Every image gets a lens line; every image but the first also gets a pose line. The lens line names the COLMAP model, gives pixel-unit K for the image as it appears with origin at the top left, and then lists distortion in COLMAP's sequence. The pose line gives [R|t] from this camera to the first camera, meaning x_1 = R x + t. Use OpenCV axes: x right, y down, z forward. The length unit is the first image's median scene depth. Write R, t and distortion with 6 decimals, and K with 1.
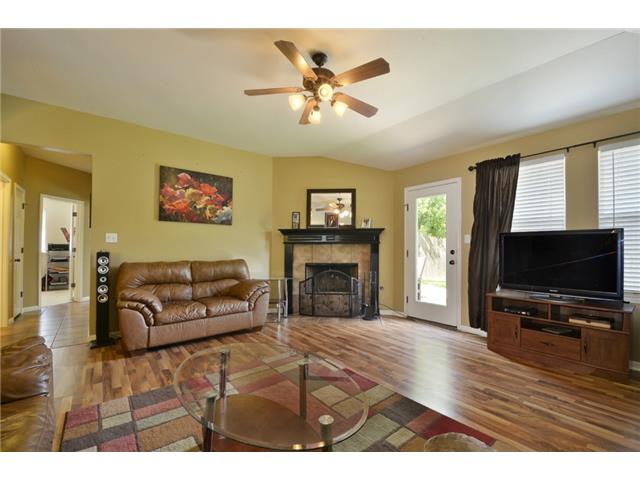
lens RADIAL K [[277.9, 0, 340.7], [0, 277.9, 248.2], [0, 0, 1]] dist [-0.002077, -0.005334]
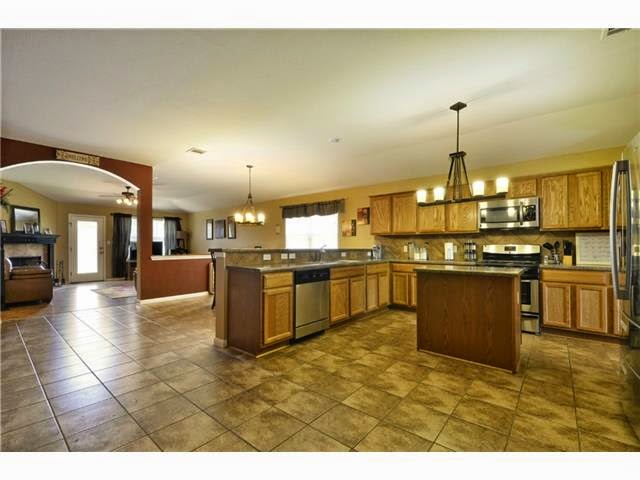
lens RADIAL K [[292.7, 0, 315.6], [0, 292.7, 244.3], [0, 0, 1]] dist [-0.008146, -0.002078]
pose [[-0.137814, 0.005891, 0.990441, -2.172509], [-0.002617, 0.999977, -0.006312, -0.007049], [-0.990455, -0.003462, -0.137795, -0.404589]]
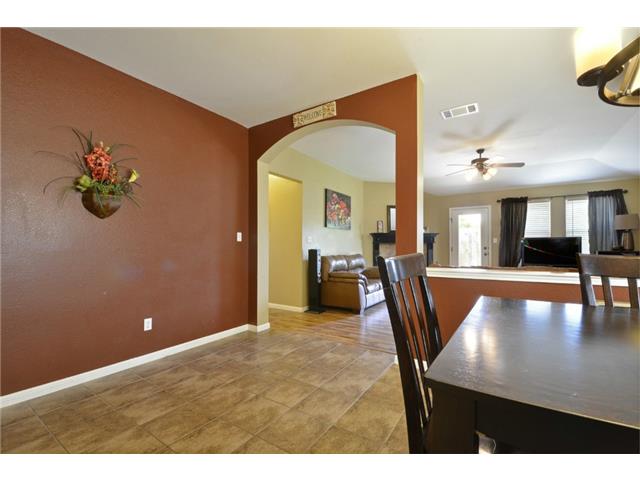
lens RADIAL K [[277.9, 0, 338.4], [0, 277.9, 242.1], [0, 0, 1]] dist [-0.002077, -0.005334]
pose [[0.953437, 0.000578, 0.301591, -0.968881], [0.003804, 0.999896, -0.013942, -0.002288], [-0.301567, 0.014440, 0.953335, -0.356958]]
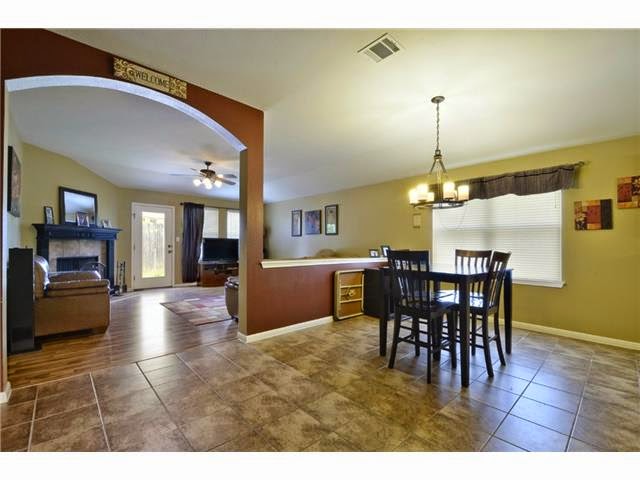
lens RADIAL K [[282.6, 0, 319.1], [0, 282.6, 243.6], [0, 0, 1]] dist [0.008097, -0.006012]
pose [[-0.024901, 0.003134, 0.999685, -1.462408], [-0.009112, 0.999953, -0.003362, -0.004979], [-0.999648, -0.009193, -0.024871, 0.061242]]
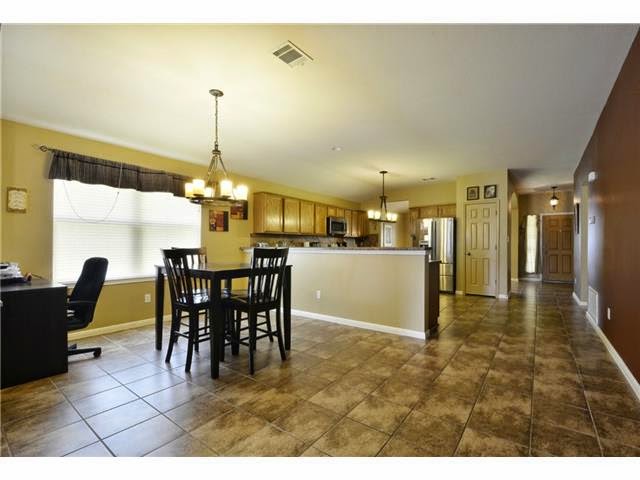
lens RADIAL K [[282.6, 0, 356.7], [0, 282.6, 243.0], [0, 0, 1]] dist [0.008097, -0.006012]
pose [[-0.962640, -0.004730, -0.270745, -0.853851], [-0.003476, 0.999981, -0.005111, -0.003221], [0.270764, -0.003979, -0.962638, 0.540594]]
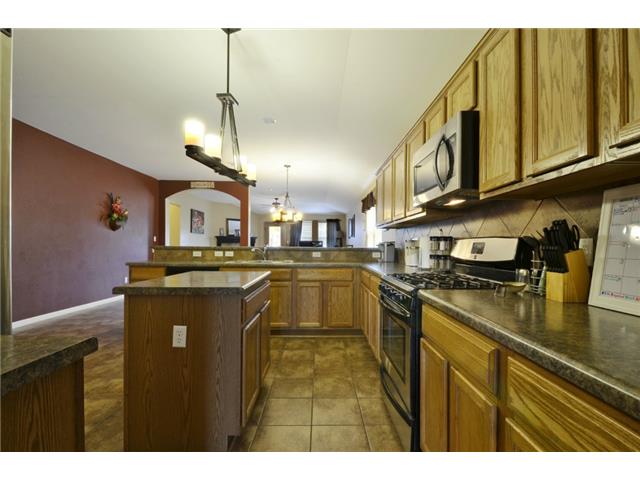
lens RADIAL K [[282.6, 0, 321.6], [0, 282.6, 246.2], [0, 0, 1]] dist [0.008097, -0.006012]
pose [[0.639148, -0.001472, 0.769083, -1.698634], [-0.005858, 0.999960, 0.006783, -0.006384], [-0.769062, -0.008840, 0.639113, -1.300552]]
